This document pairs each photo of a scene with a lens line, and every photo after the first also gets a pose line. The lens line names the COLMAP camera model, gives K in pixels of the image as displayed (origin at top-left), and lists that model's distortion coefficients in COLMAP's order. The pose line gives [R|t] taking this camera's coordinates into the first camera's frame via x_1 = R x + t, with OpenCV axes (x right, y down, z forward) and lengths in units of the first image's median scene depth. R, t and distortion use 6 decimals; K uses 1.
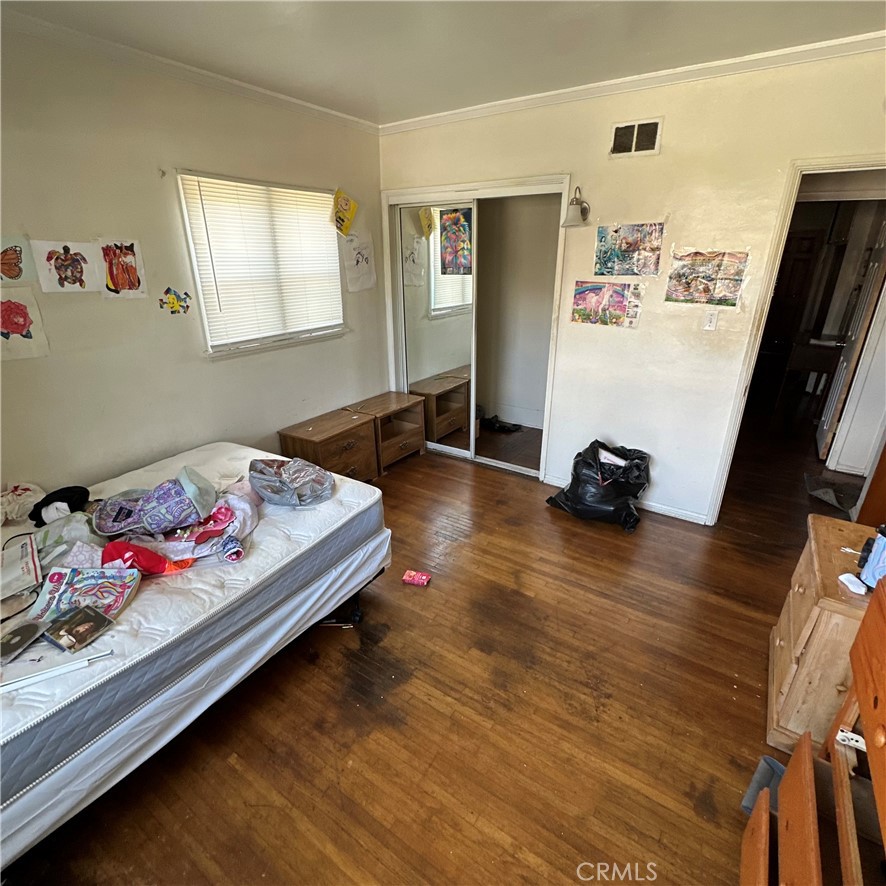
lens RADIAL K [[473.5, 0, 444.7], [0, 473.5, 441.2], [0, 0, 1]] dist [-0.002762, -0.000267]
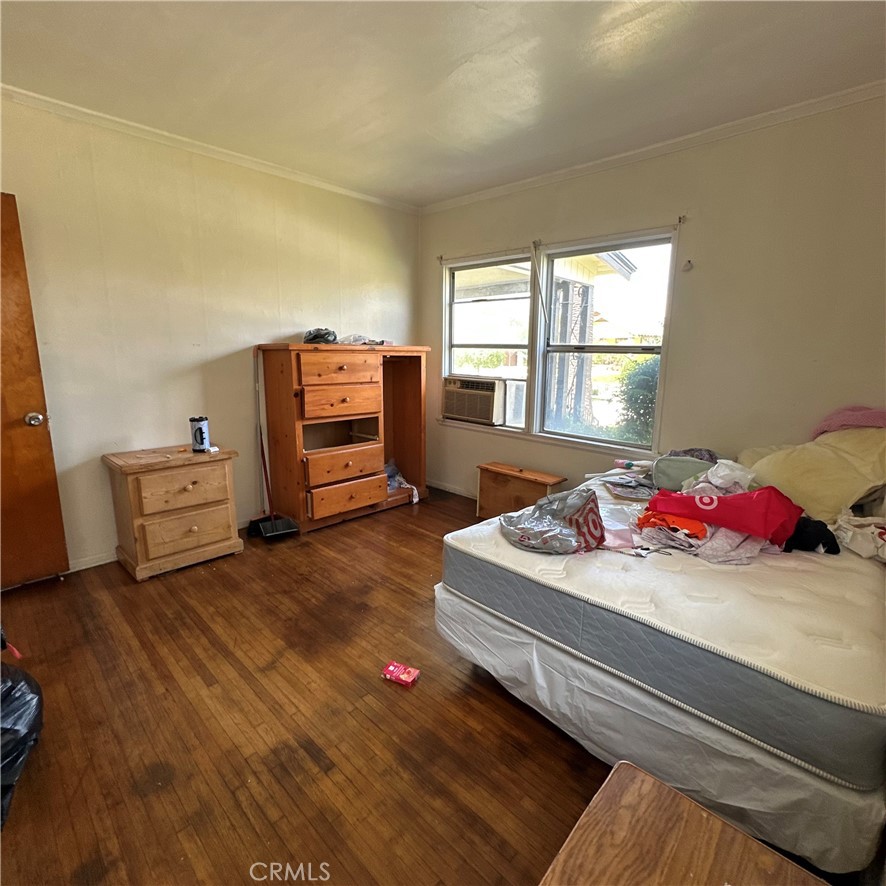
lens RADIAL K [[473.5, 0, 444.7], [0, 473.5, 441.2], [0, 0, 1]] dist [-0.002762, -0.000267]
pose [[-0.982088, -0.049205, 0.181884, -0.260166], [0.056896, 0.842800, 0.535212, -0.438568], [-0.179626, 0.535974, -0.824904, 1.480006]]
